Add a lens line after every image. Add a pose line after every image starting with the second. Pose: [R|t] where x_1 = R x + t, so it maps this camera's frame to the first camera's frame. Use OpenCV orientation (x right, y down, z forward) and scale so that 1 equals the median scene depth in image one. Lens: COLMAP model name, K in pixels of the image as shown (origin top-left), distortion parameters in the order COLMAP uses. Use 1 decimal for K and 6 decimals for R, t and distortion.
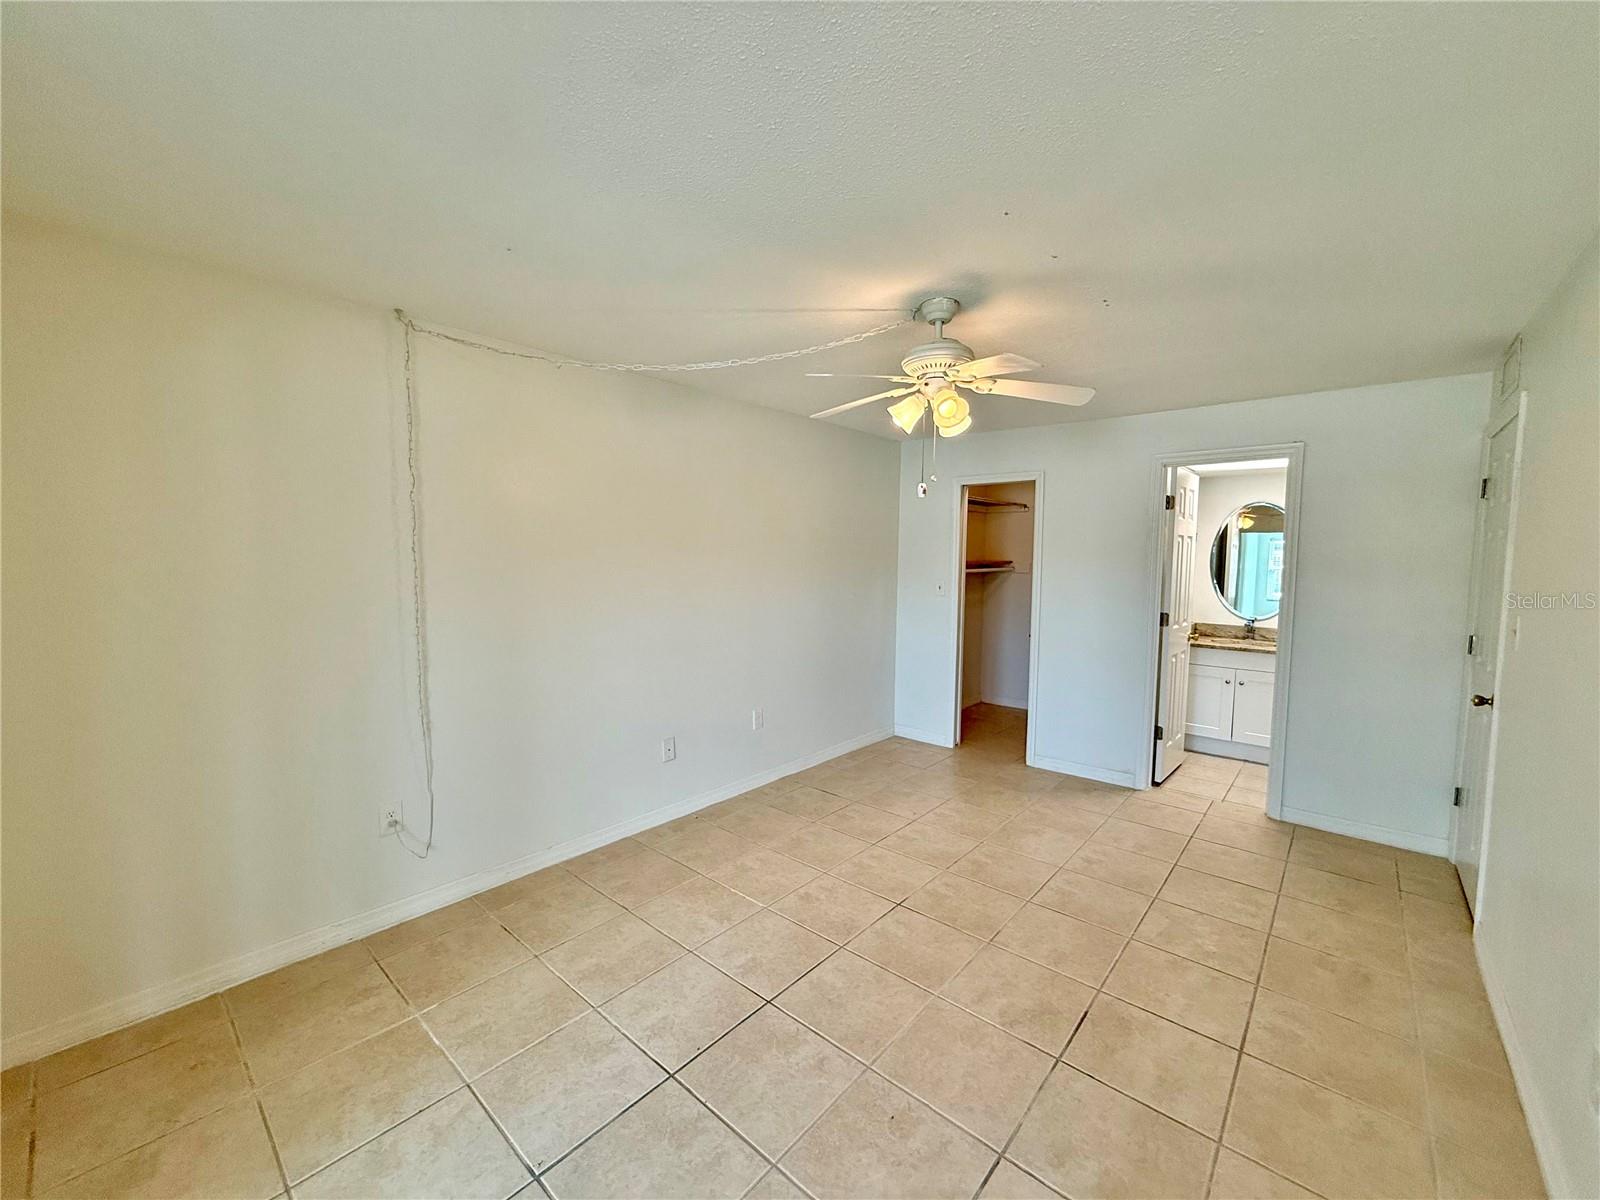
lens RADIAL K [[638.3, 0, 792.2], [0, 638.3, 600.6], [0, 0, 1]] dist [0.002354, -0.000464]
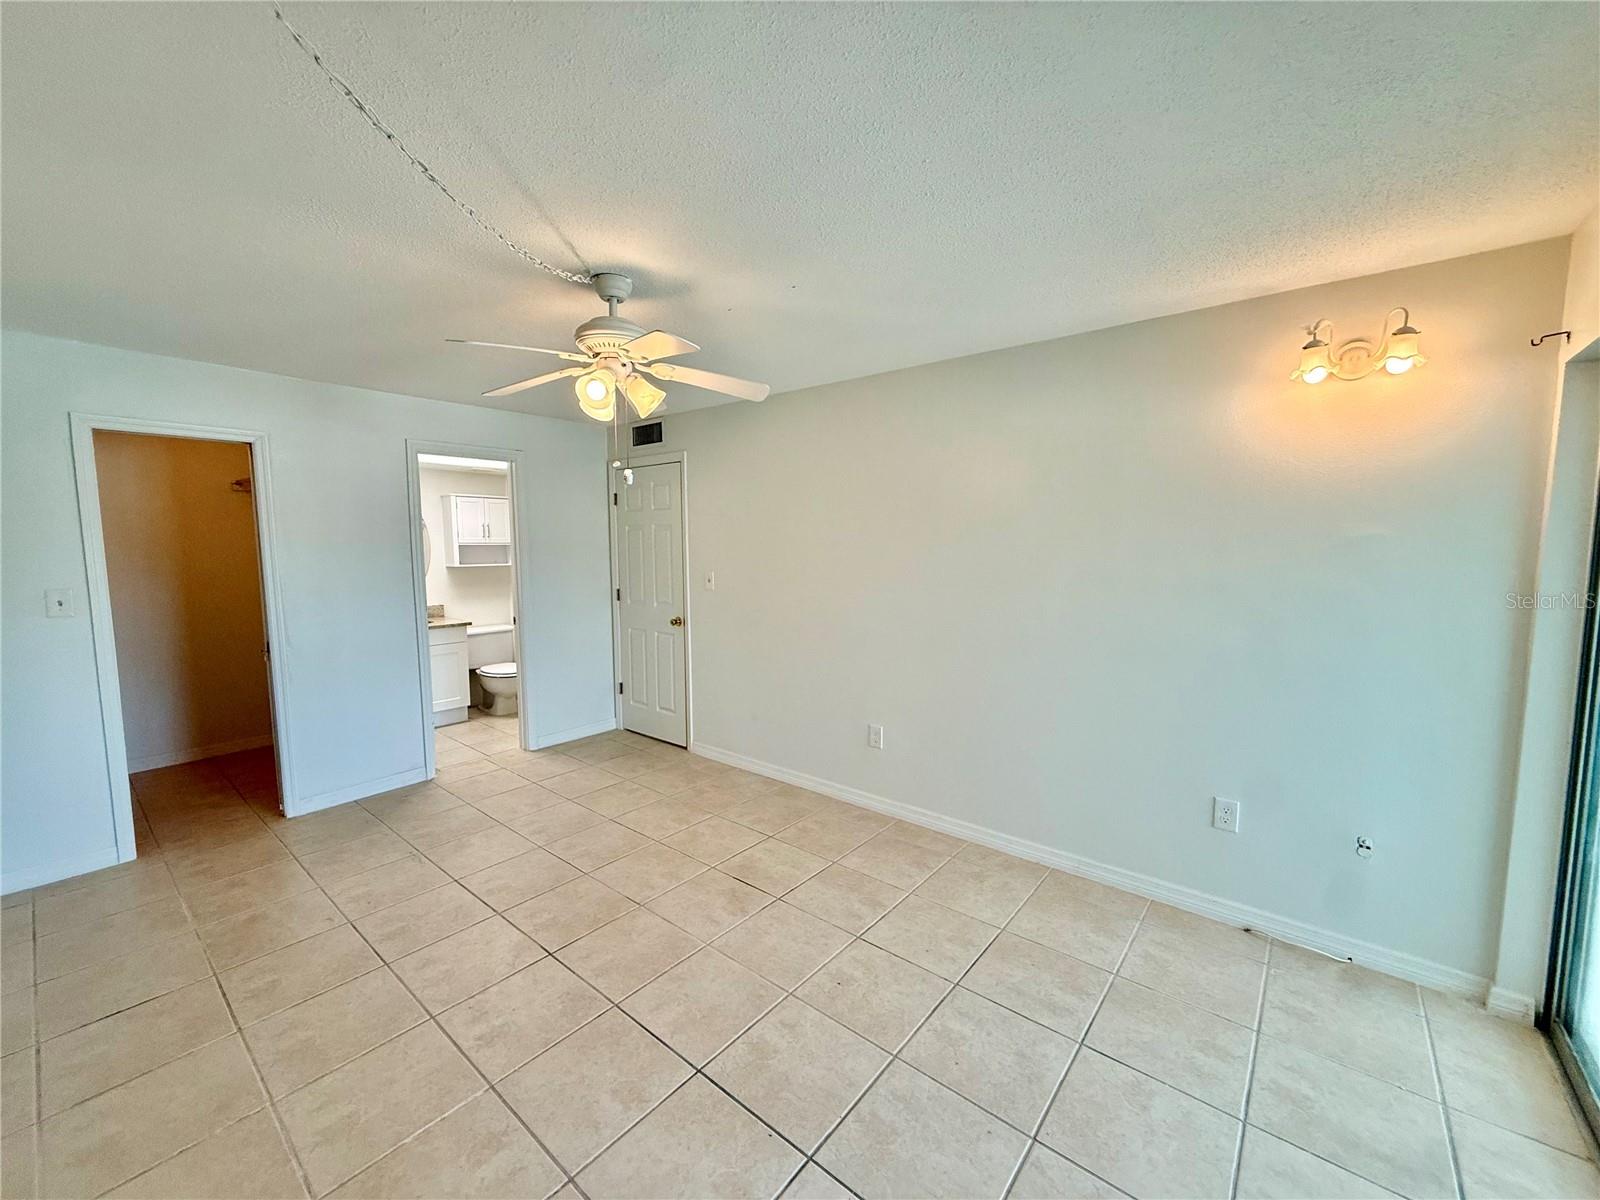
lens RADIAL K [[638.3, 0, 792.2], [0, 638.3, 600.6], [0, 0, 1]] dist [0.002354, -0.000464]
pose [[-0.032008, -0.100285, 0.994444, -0.644648], [0.075518, 0.991867, 0.102456, -0.056600], [-0.996631, 0.078378, -0.024174, 0.661394]]
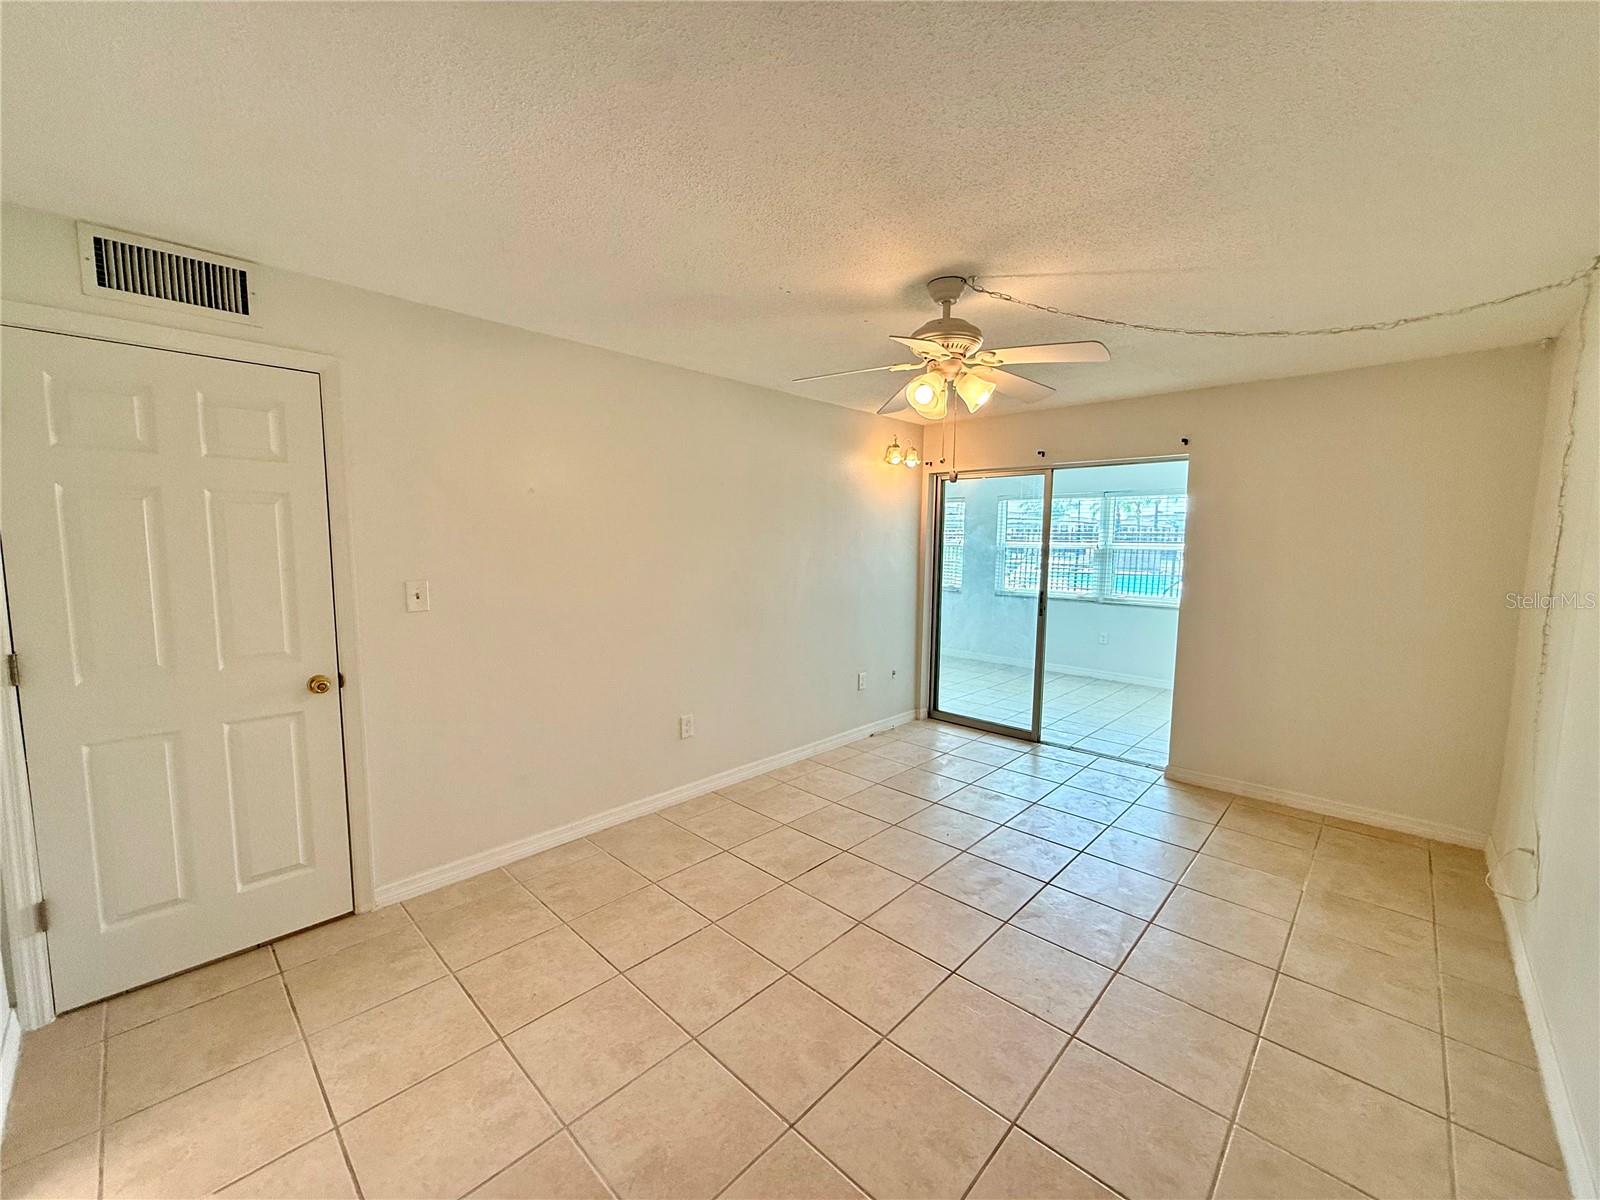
lens RADIAL K [[638.3, 0, 792.2], [0, 638.3, 600.6], [0, 0, 1]] dist [0.002354, -0.000464]
pose [[-0.999178, -0.022801, 0.033507, 0.354177], [-0.016748, 0.985137, 0.170954, -0.120146], [-0.036907, 0.170252, -0.984709, 1.720746]]
